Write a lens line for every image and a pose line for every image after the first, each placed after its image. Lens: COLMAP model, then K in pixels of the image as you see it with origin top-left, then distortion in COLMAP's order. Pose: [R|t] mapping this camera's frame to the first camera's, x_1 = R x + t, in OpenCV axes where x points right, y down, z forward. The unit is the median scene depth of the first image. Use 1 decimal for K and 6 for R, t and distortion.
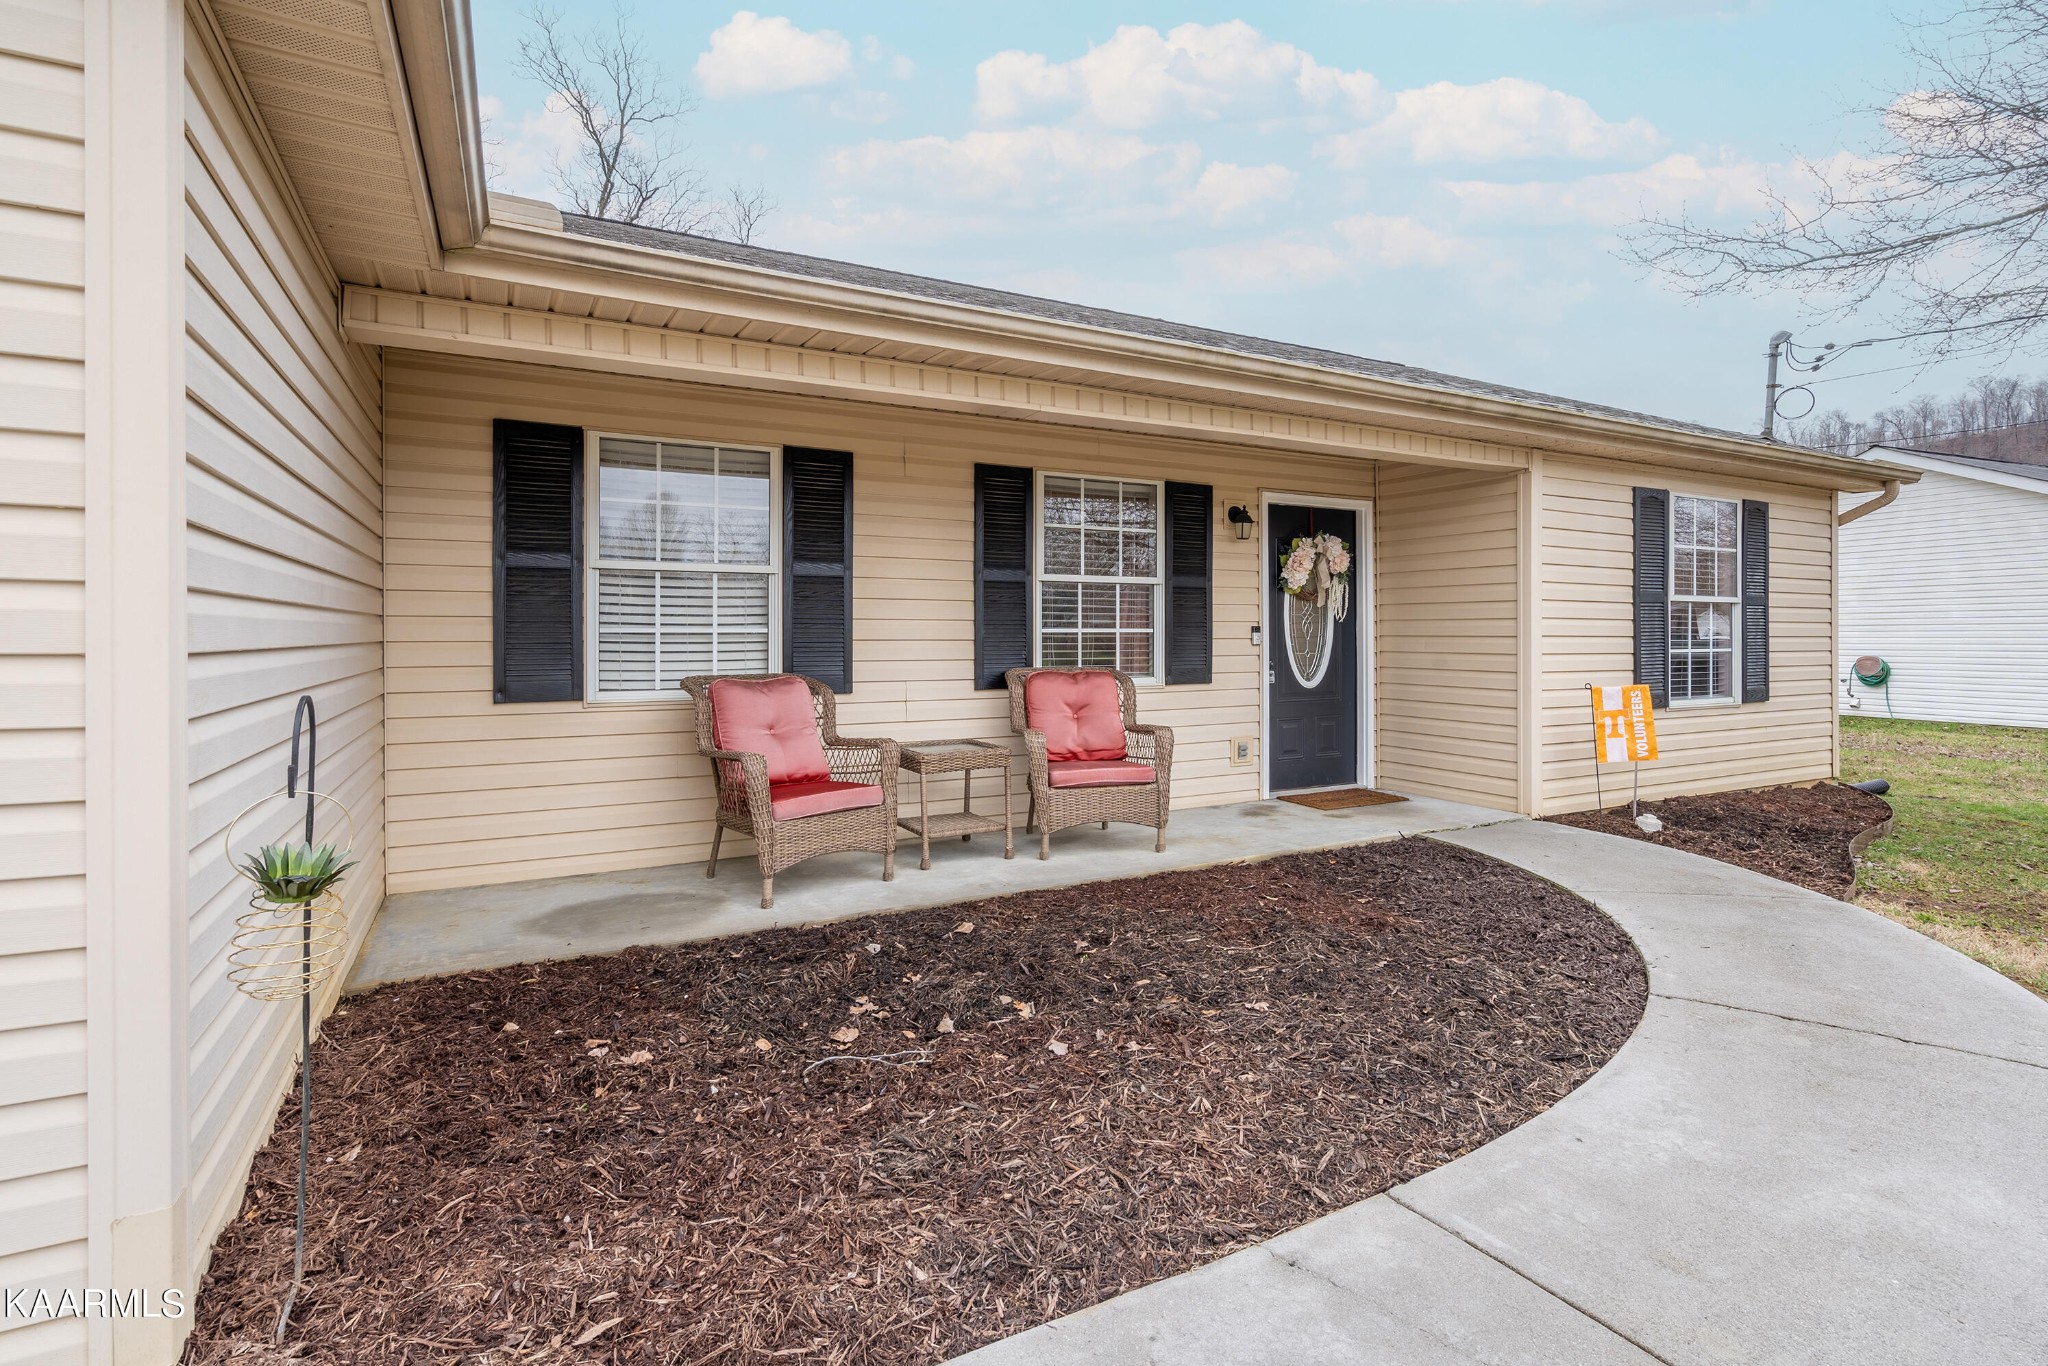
lens RADIAL K [[970.0, 0, 1078.7], [0, 970.0, 643.7], [0, 0, 1]] dist [0.005707, 0.001326]
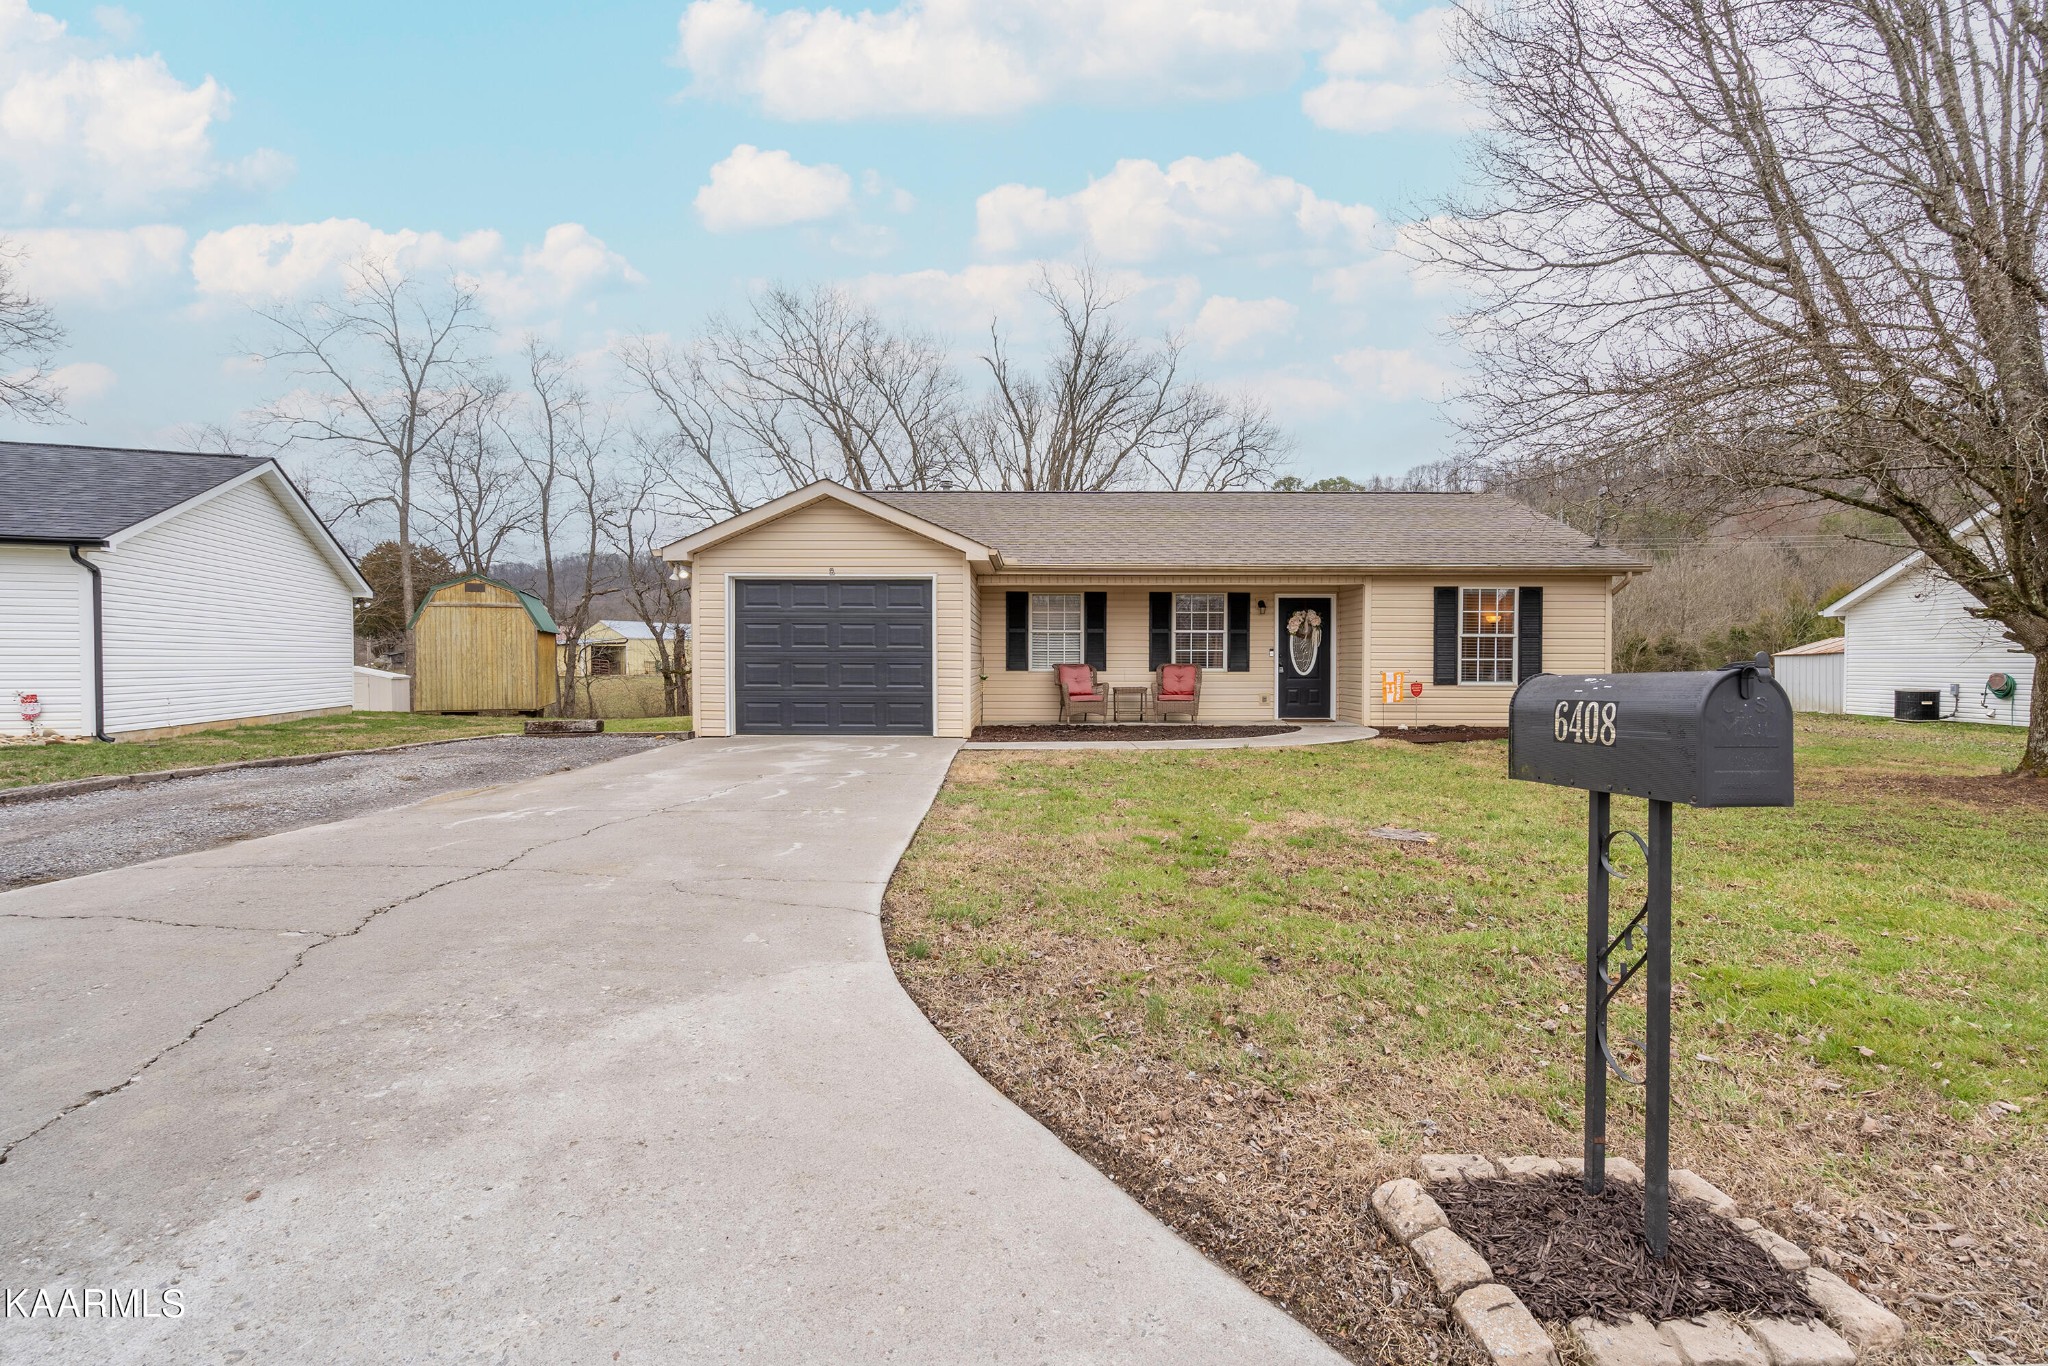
lens RADIAL K [[894.0, 0, 1049.9], [0, 894.0, 681.1], [0, 0, 1]] dist [-0.004648, 0.000089]
pose [[0.877537, 0.014027, -0.479305, 0.853934], [-0.006706, 0.999833, 0.016983, 0.031754], [0.479463, -0.011689, 0.877484, -1.383482]]
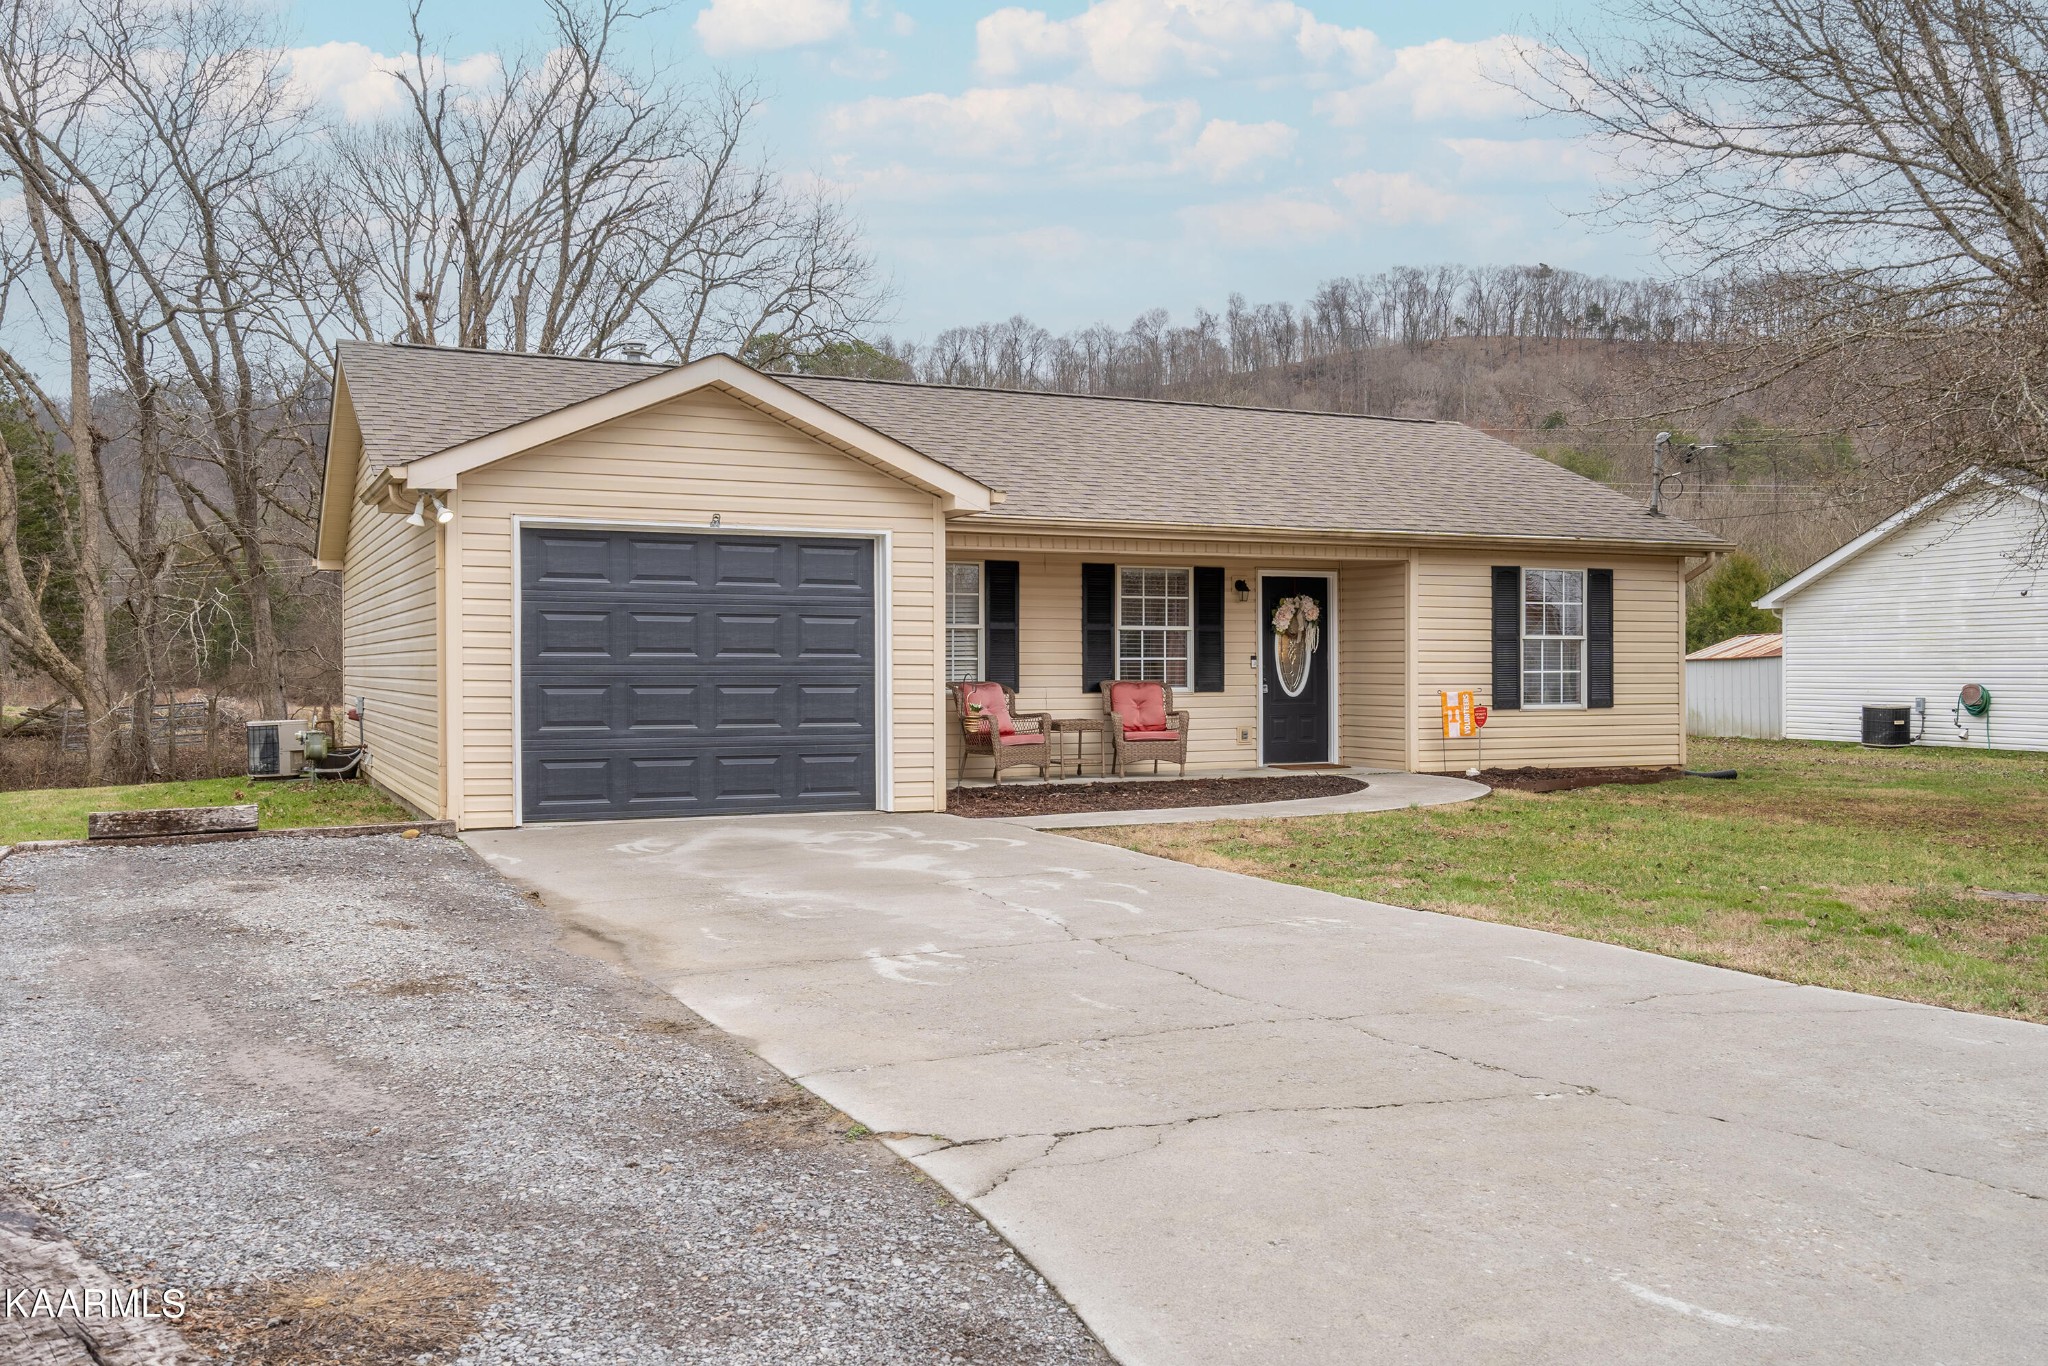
lens RADIAL K [[1653.6, 0, 1031.0], [0, 1653.6, 679.5], [0, 0, 1]] dist [0.016676, -0.019783]
pose [[0.997775, 0.001491, -0.066656, 0.001220], [-0.001341, 0.999996, 0.002295, 0.016005], [0.066660, -0.002201, 0.997773, -1.872449]]
